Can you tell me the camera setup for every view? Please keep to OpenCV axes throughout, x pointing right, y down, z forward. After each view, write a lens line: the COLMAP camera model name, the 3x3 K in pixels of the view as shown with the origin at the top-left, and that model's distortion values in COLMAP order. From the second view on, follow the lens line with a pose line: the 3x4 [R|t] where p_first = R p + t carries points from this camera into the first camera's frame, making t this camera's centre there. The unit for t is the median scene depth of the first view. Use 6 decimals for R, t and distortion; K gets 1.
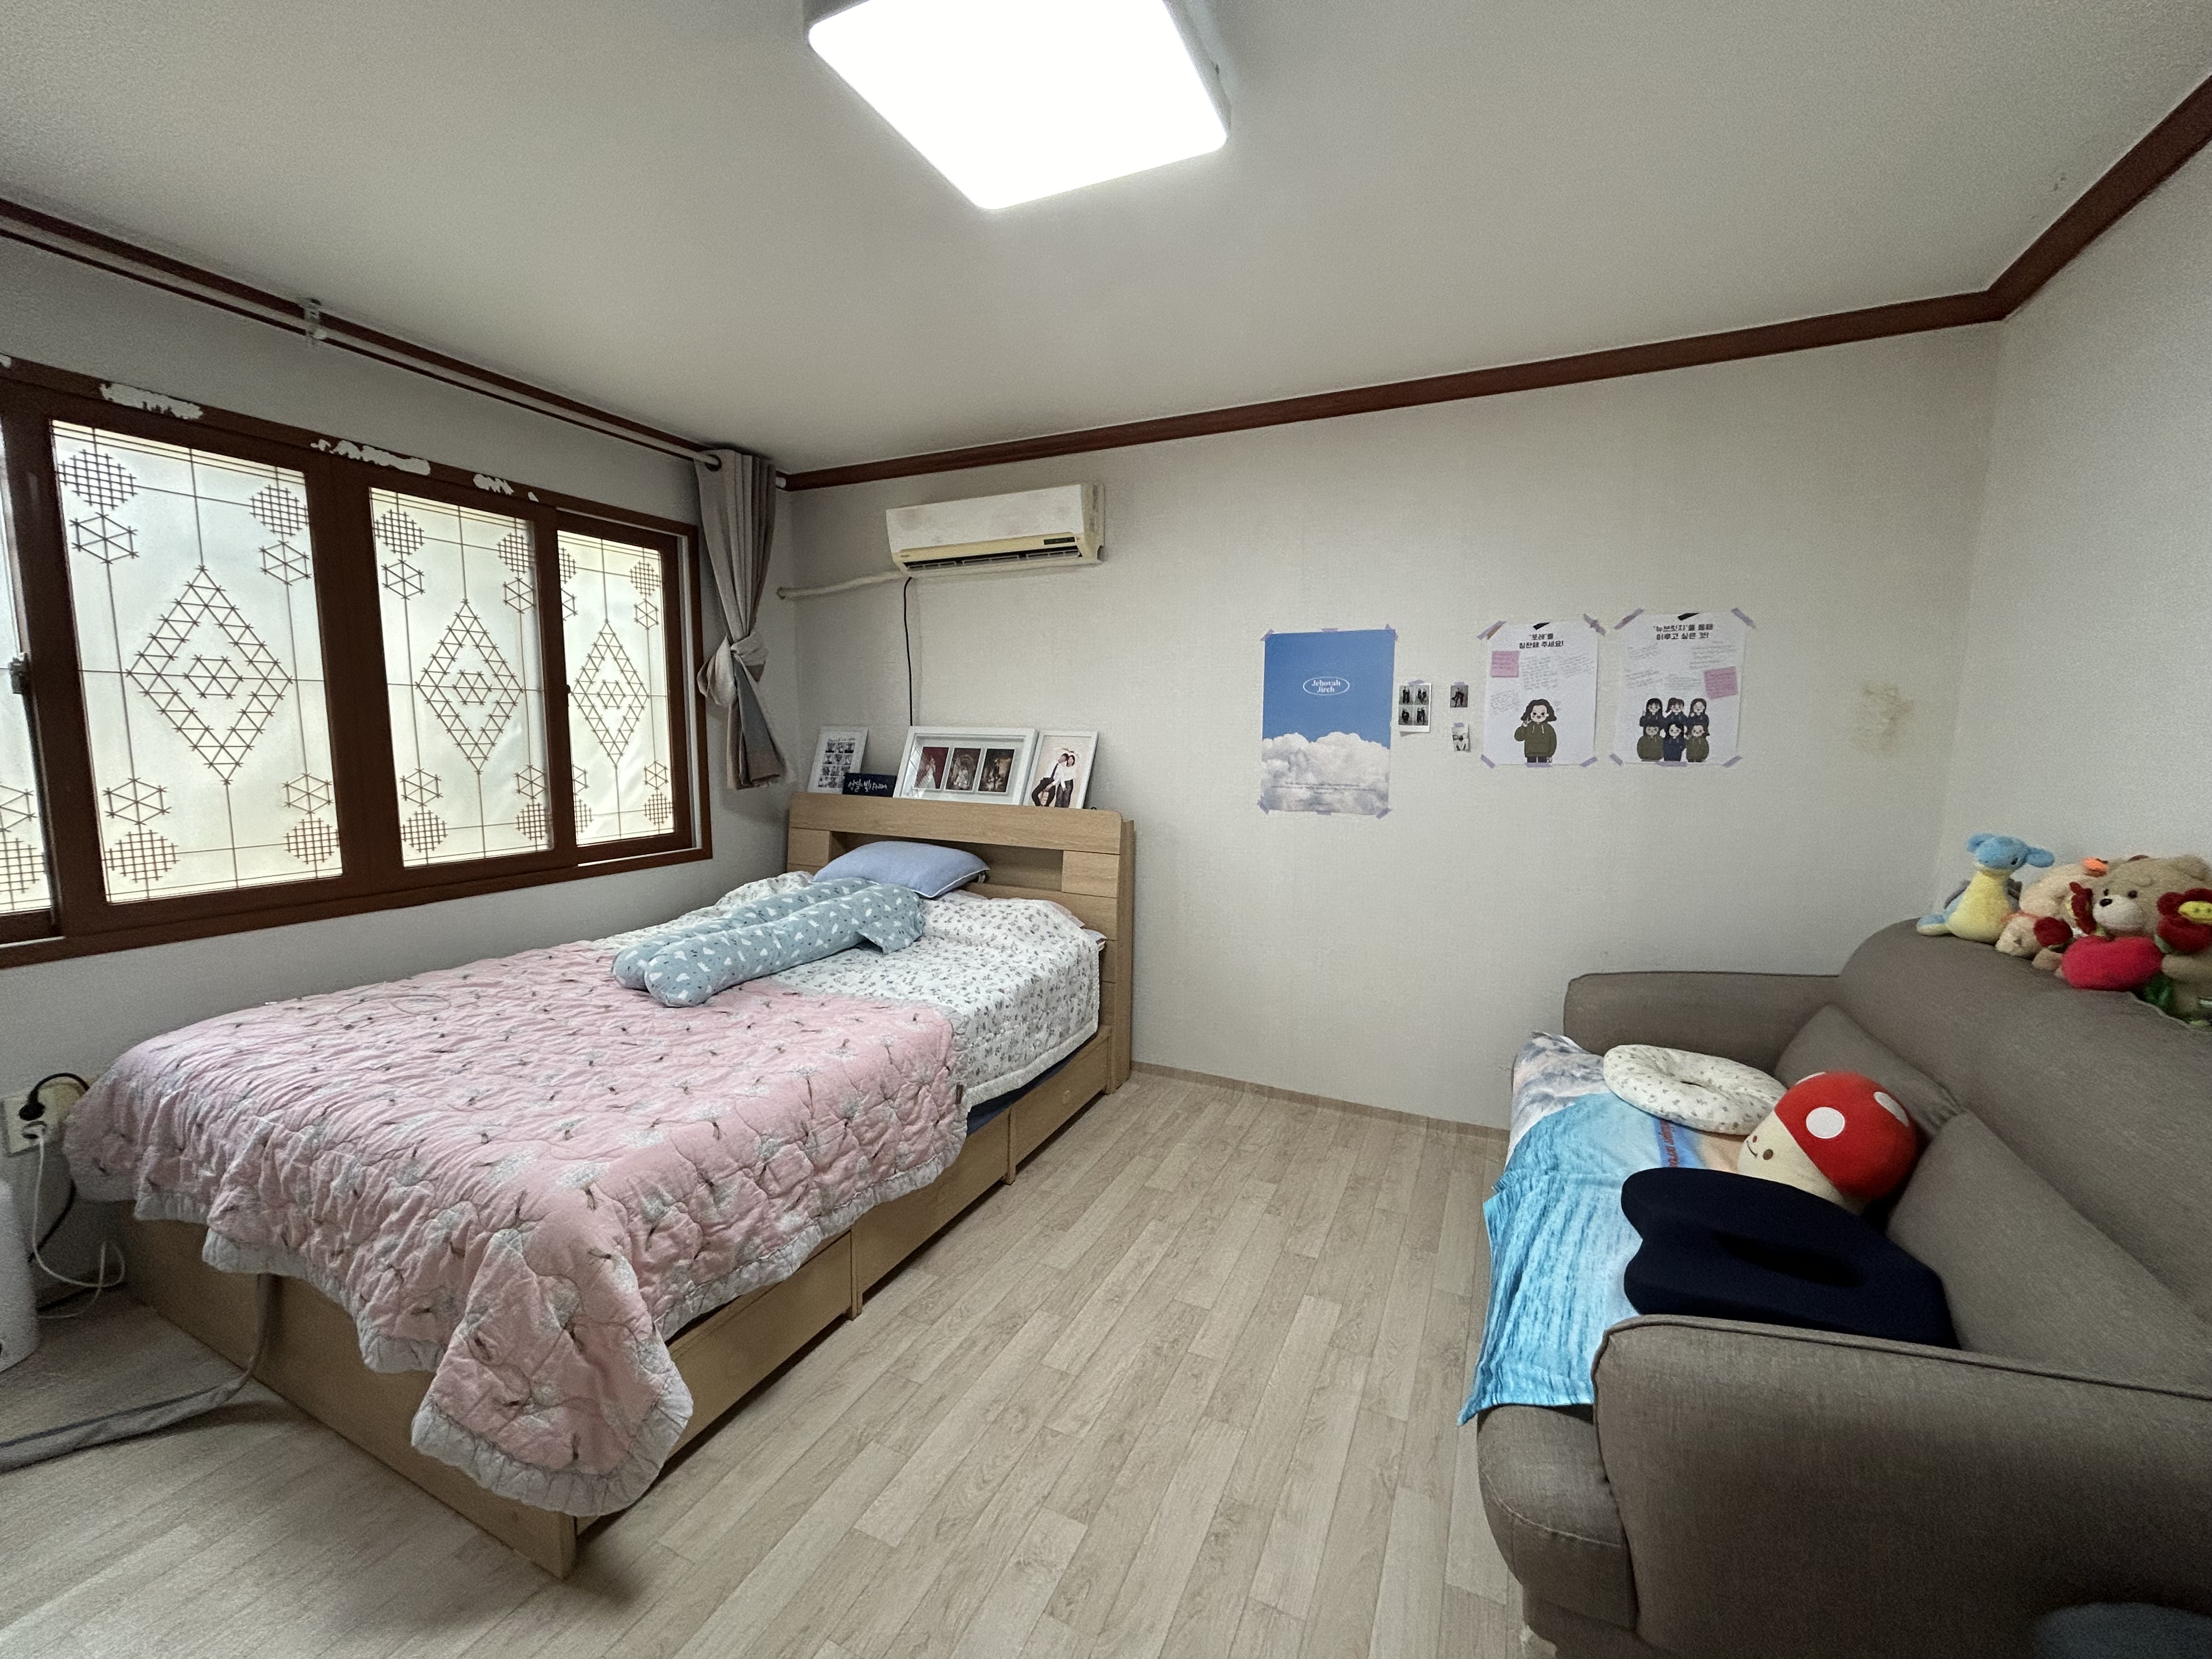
lens RADIAL K [[881.1, 0, 1106.3], [0, 881.1, 826.9], [0, 0, 1]] dist [-0.000418, -0.000233]
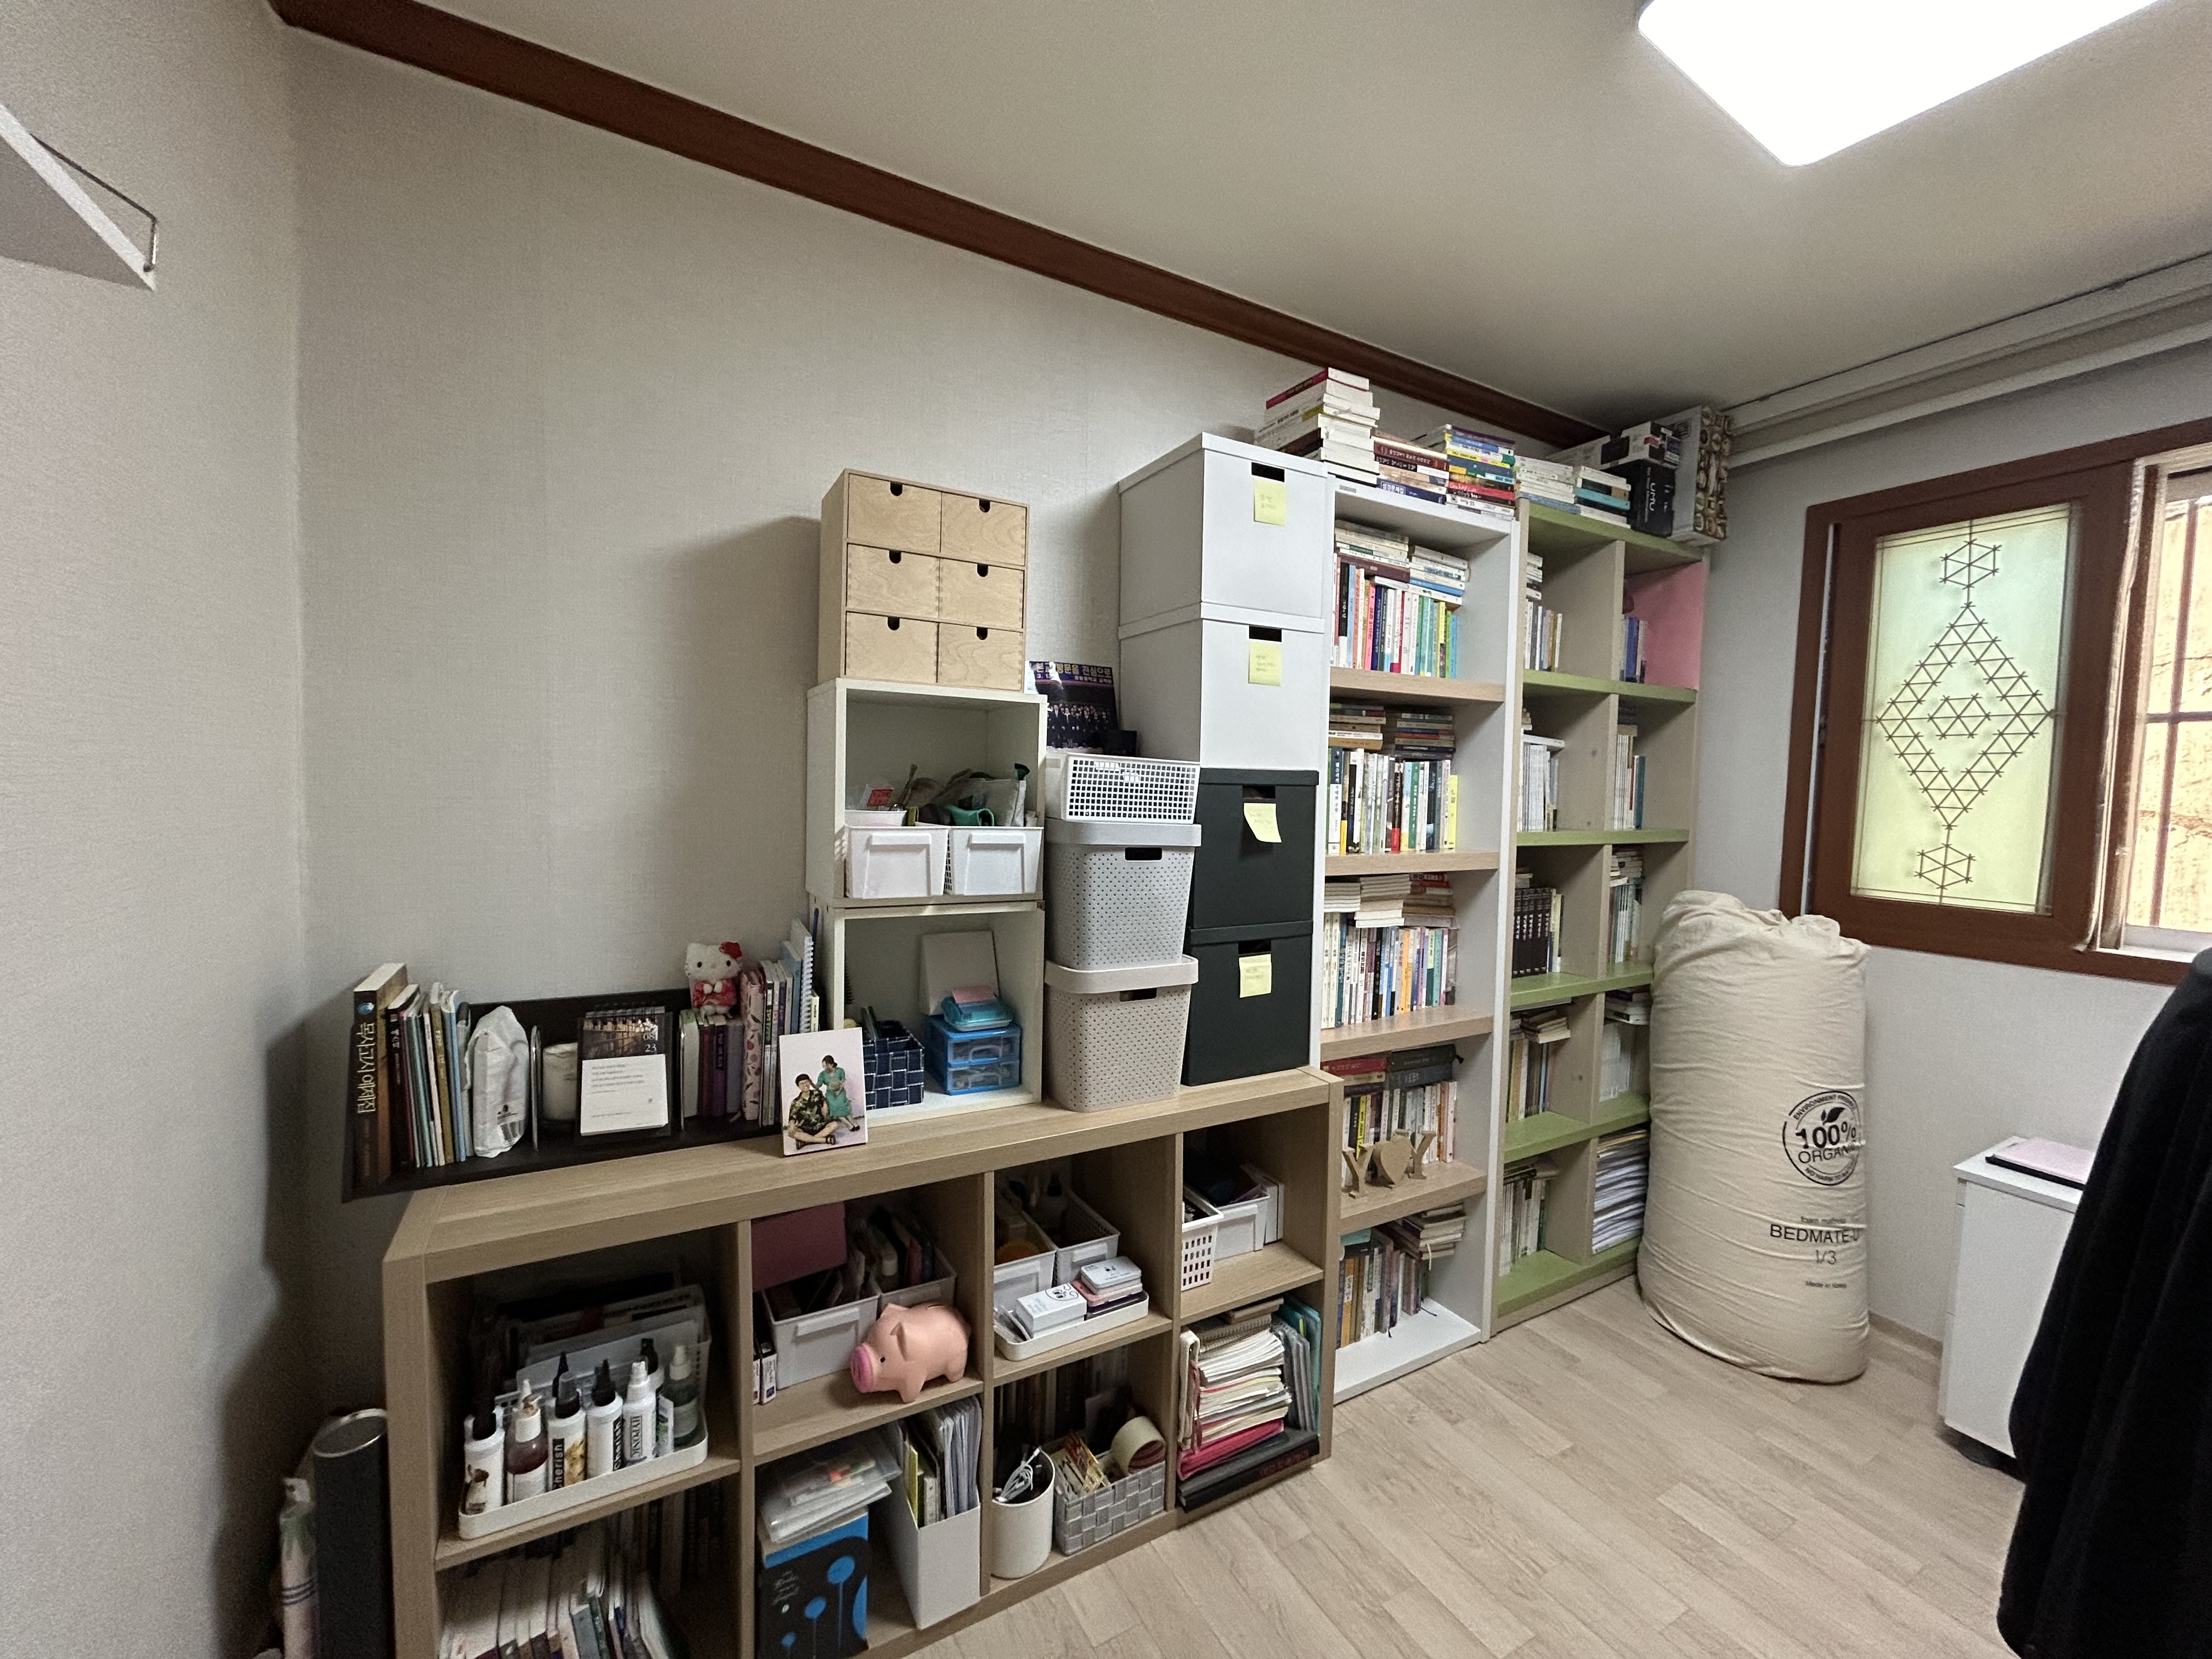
lens RADIAL K [[881.1, 0, 1103.2], [0, 881.1, 828.0], [0, 0, 1]] dist [-0.000418, -0.000233]
pose [[-0.582004, 0.051505, -0.811553, 0.318194], [-0.088742, 0.988009, 0.126344, -0.091409], [0.808329, 0.145552, -0.570455, 0.828763]]
